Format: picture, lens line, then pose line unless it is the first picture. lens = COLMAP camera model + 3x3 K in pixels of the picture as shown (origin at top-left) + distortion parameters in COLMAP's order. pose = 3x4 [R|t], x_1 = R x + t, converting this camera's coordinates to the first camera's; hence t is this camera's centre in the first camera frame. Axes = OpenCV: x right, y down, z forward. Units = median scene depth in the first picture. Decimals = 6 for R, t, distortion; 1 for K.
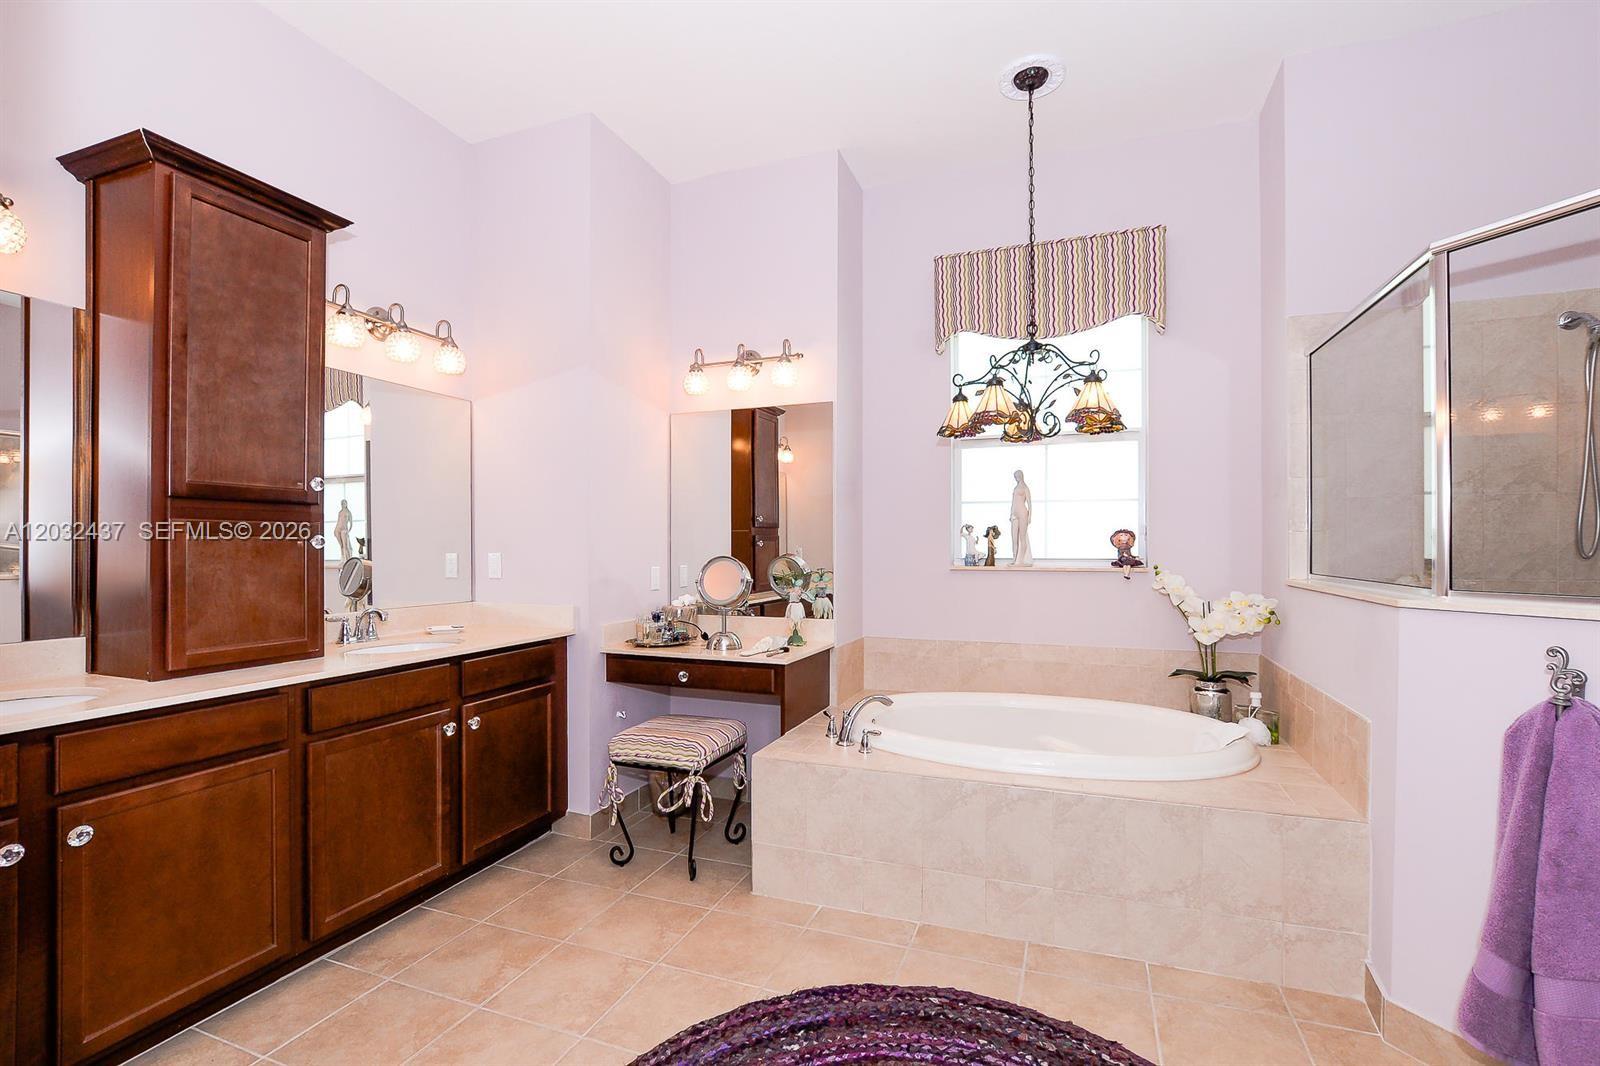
lens RADIAL K [[698.2, 0, 800.0], [0, 698.2, 533.0], [0, 0, 1]] dist [-0.000777, 0.000087]
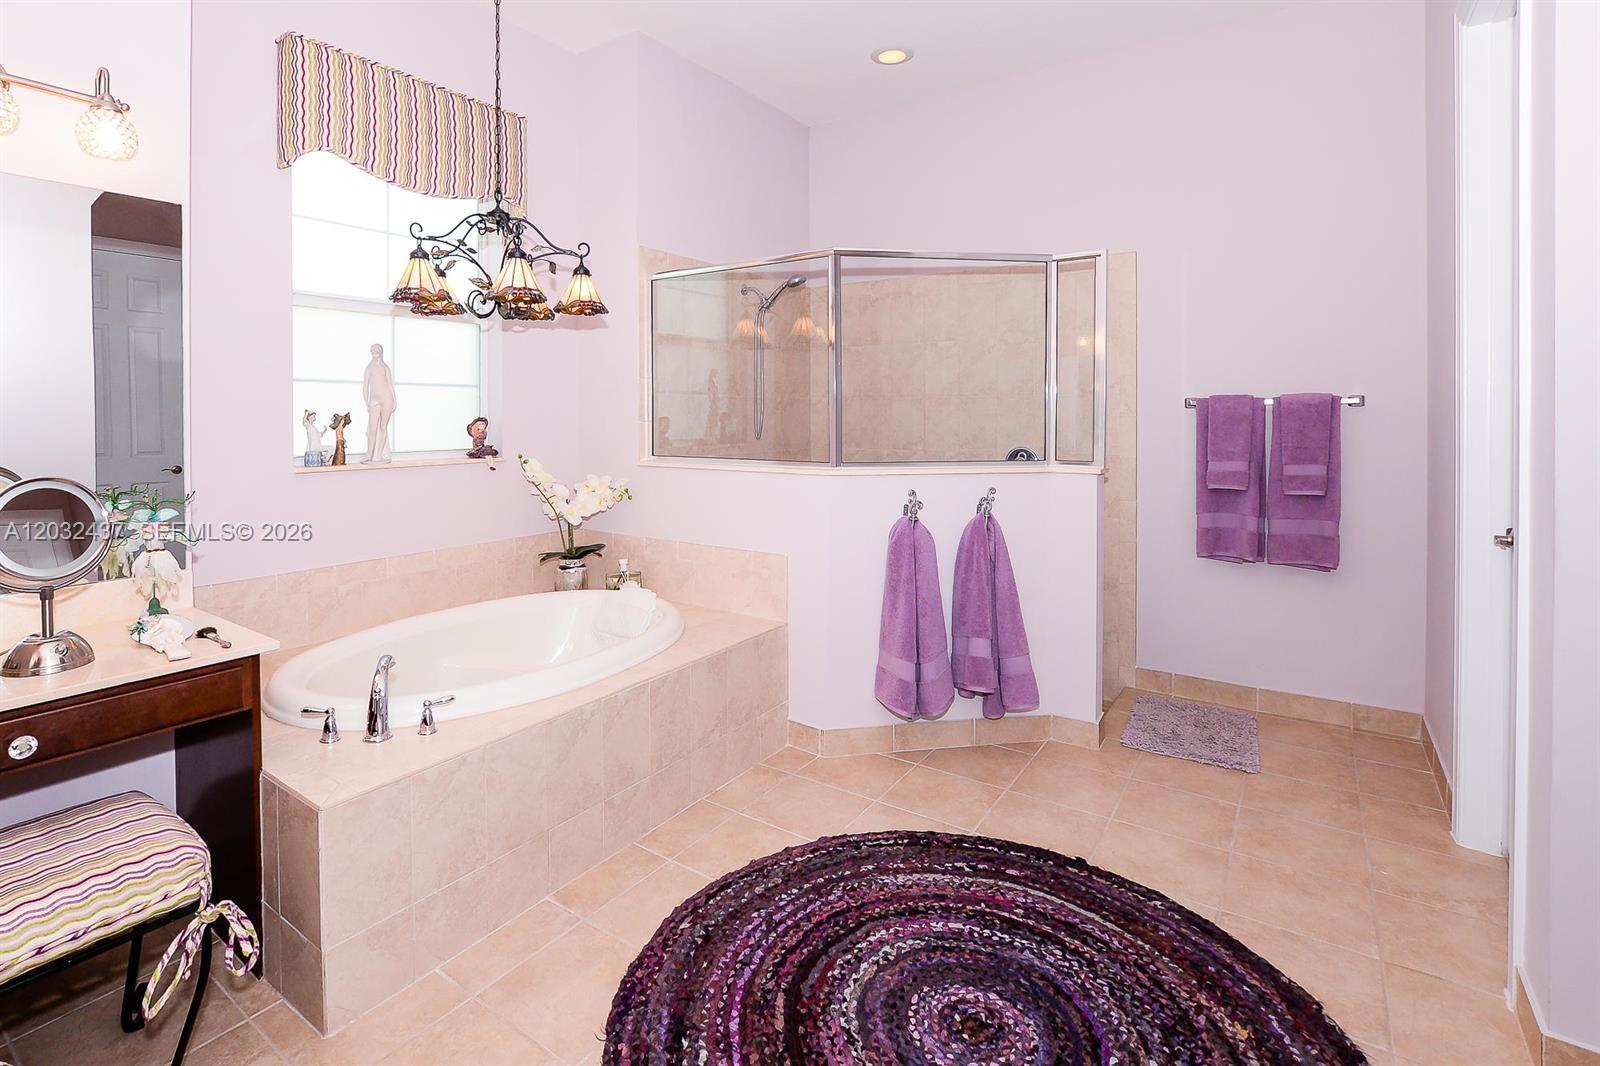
lens RADIAL K [[749.5, 0, 798.0], [0, 749.5, 410.0], [0, 0, 1]] dist [-0.000797, 0.000289]
pose [[0.284375, 0.008605, 0.958674, -0.457855], [-0.010833, 0.999925, -0.005762, -0.016999], [-0.958652, -0.008746, 0.284447, 0.348826]]
